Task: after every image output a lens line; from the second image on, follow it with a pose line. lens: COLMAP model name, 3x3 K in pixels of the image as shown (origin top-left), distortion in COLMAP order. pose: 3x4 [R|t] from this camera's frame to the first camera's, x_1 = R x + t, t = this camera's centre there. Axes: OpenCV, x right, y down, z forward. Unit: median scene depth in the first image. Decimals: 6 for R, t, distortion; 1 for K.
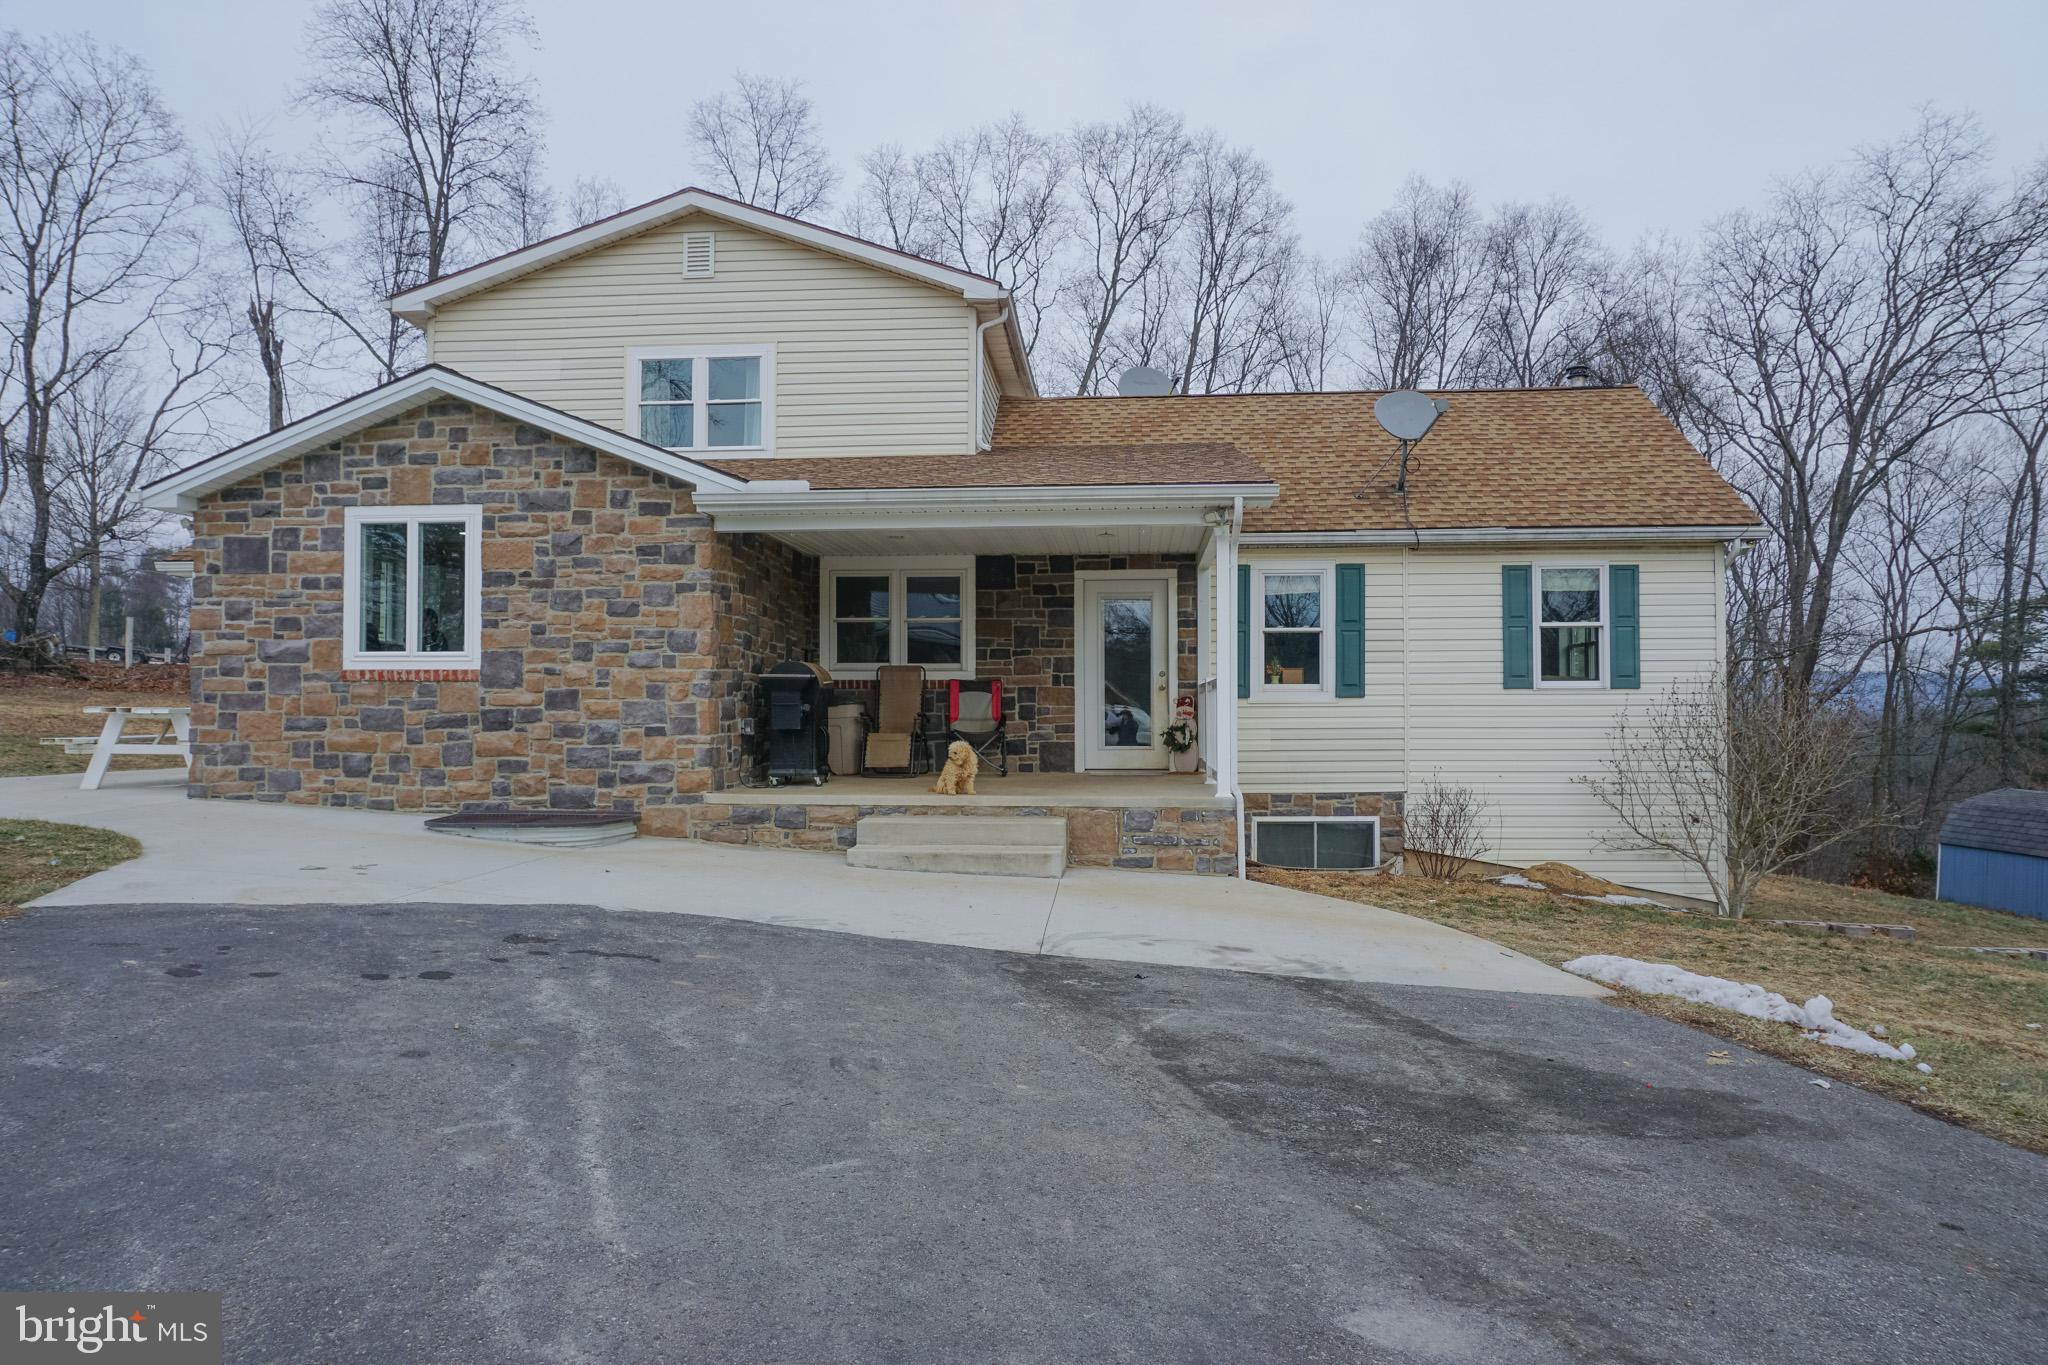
lens RADIAL K [[1370.5, 0, 1031.4], [0, 1370.5, 677.8], [0, 0, 1]] dist [-0.051208, 0.029895]
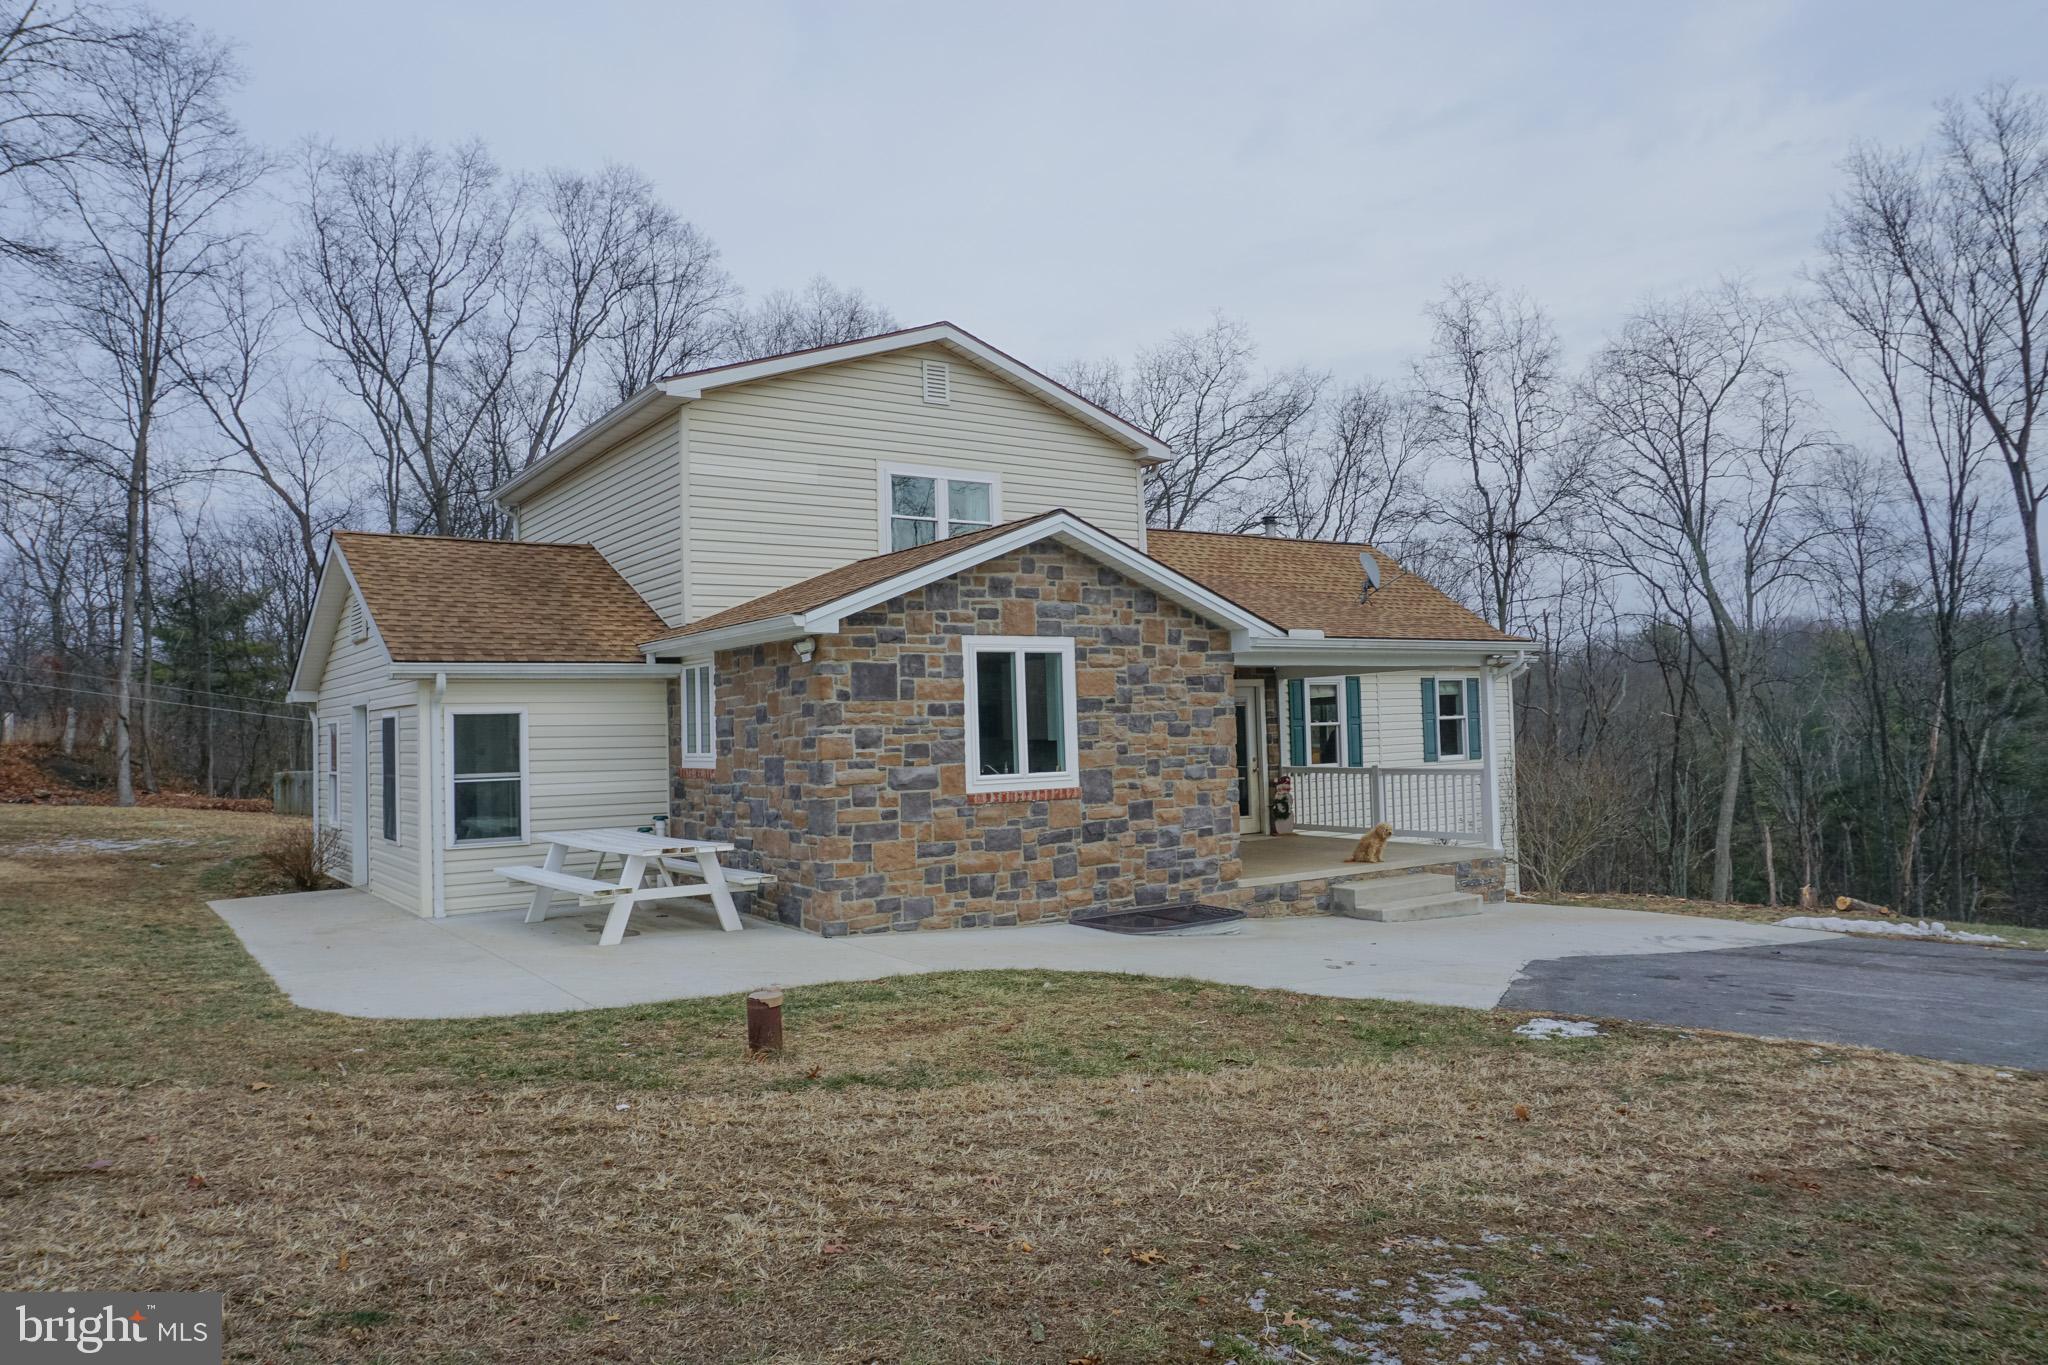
lens RADIAL K [[1370.5, 0, 1040.6], [0, 1370.5, 682.4], [0, 0, 1]] dist [-0.051208, 0.029895]
pose [[0.769237, 0.000174, 0.638963, -1.130699], [0.013918, 0.999758, -0.017027, -0.072120], [-0.638812, 0.021991, 0.769049, 0.163469]]
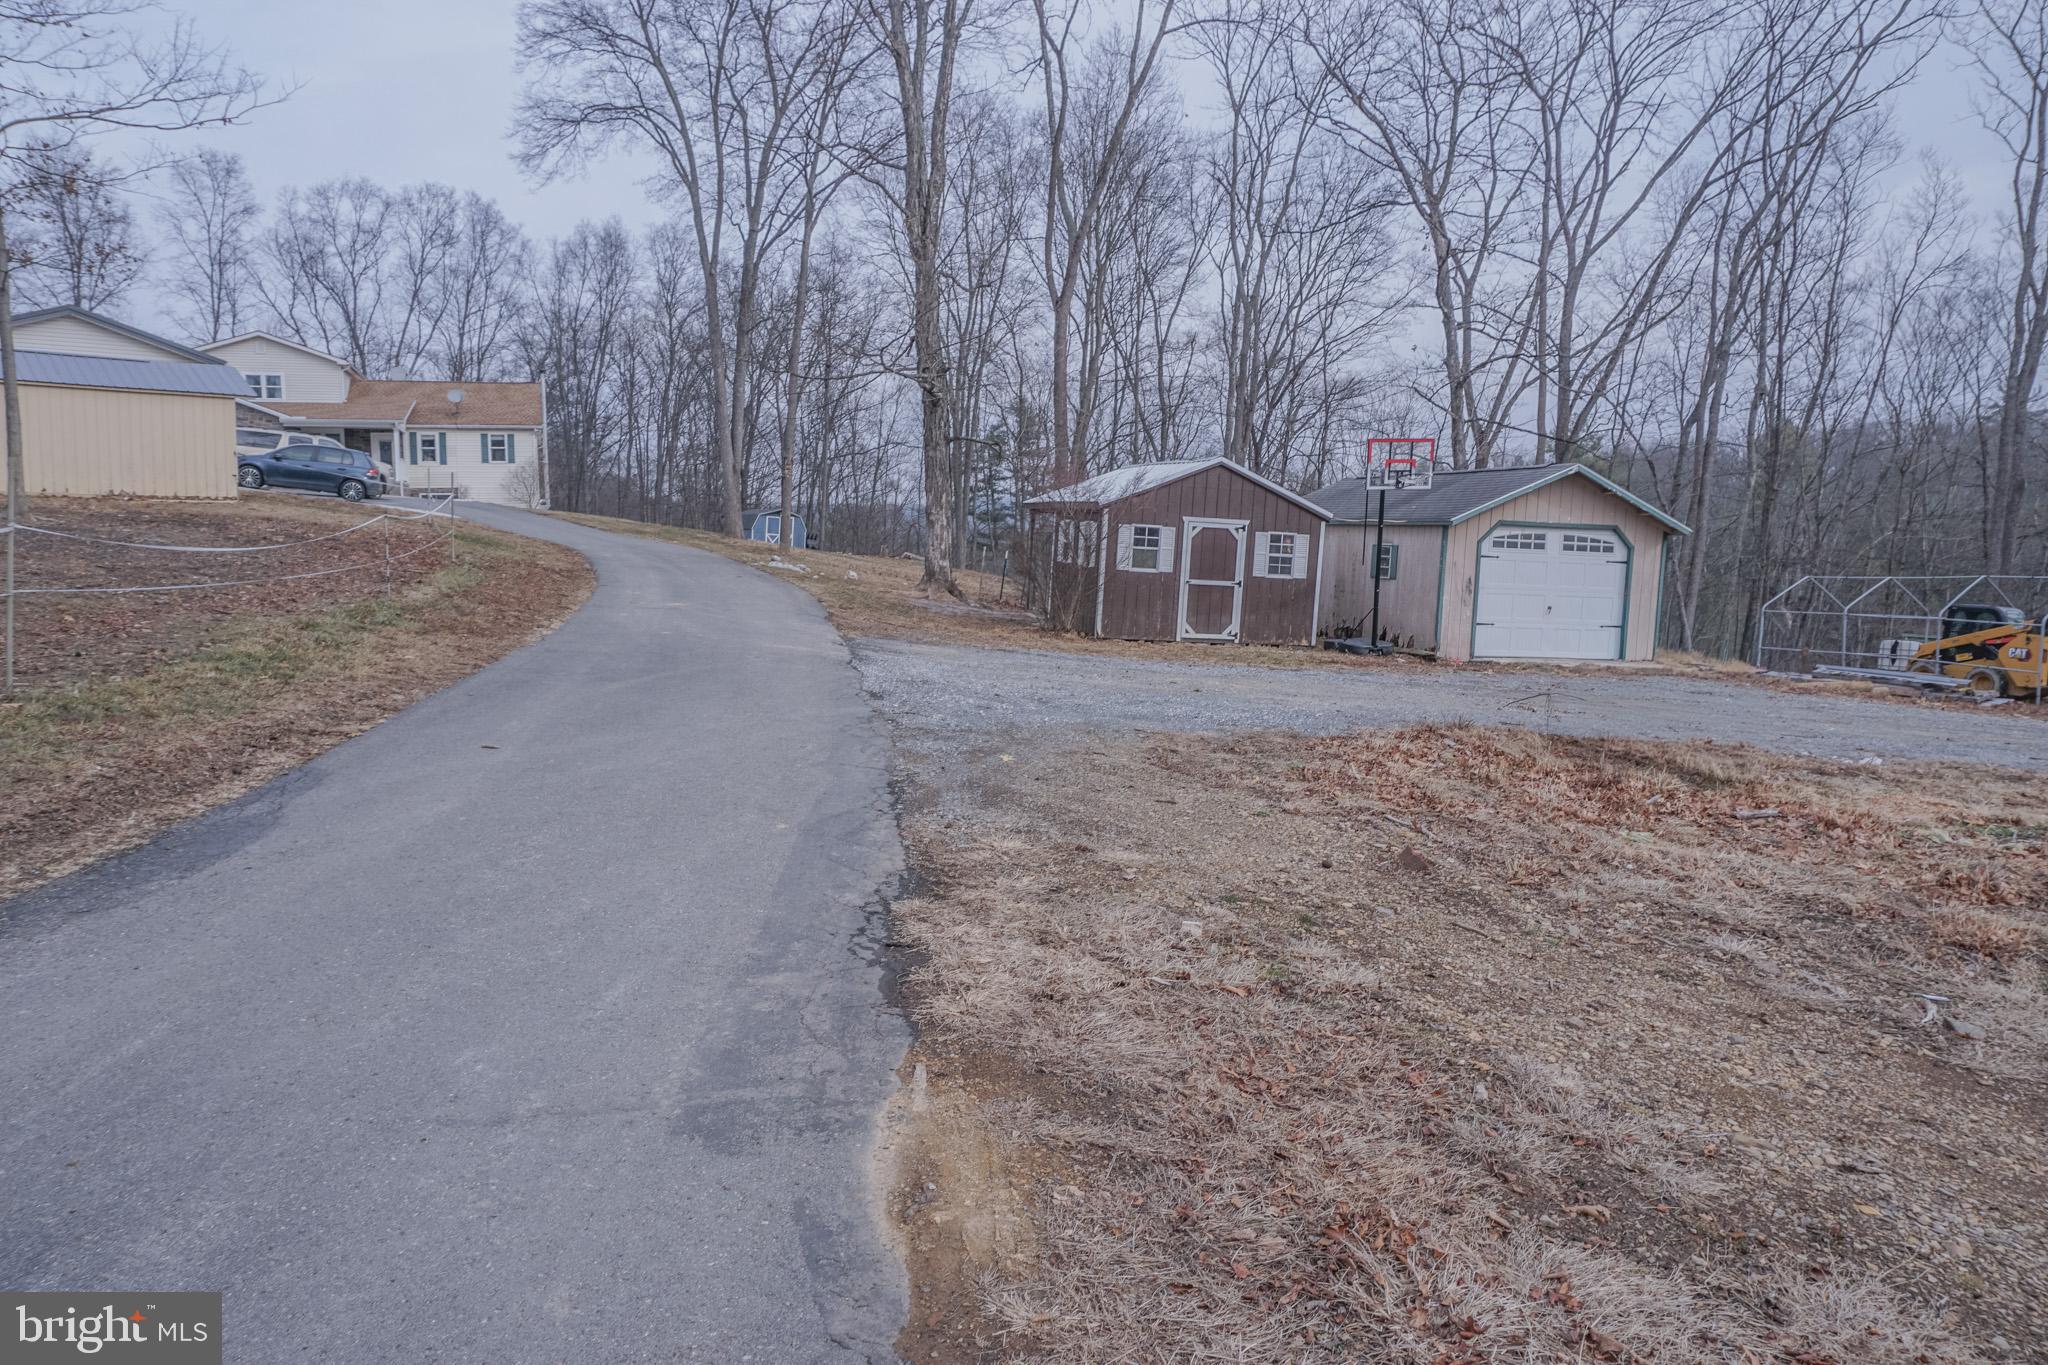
lens RADIAL K [[1370.5, 0, 1016.8], [0, 1370.5, 681.6], [0, 0, 1]] dist [-0.051208, 0.029895]
pose [[0.923743, -0.047316, 0.380079, 0.303201], [0.000323, 0.992436, 0.122762, 0.204968], [-0.383013, -0.113278, 0.916771, -4.449543]]
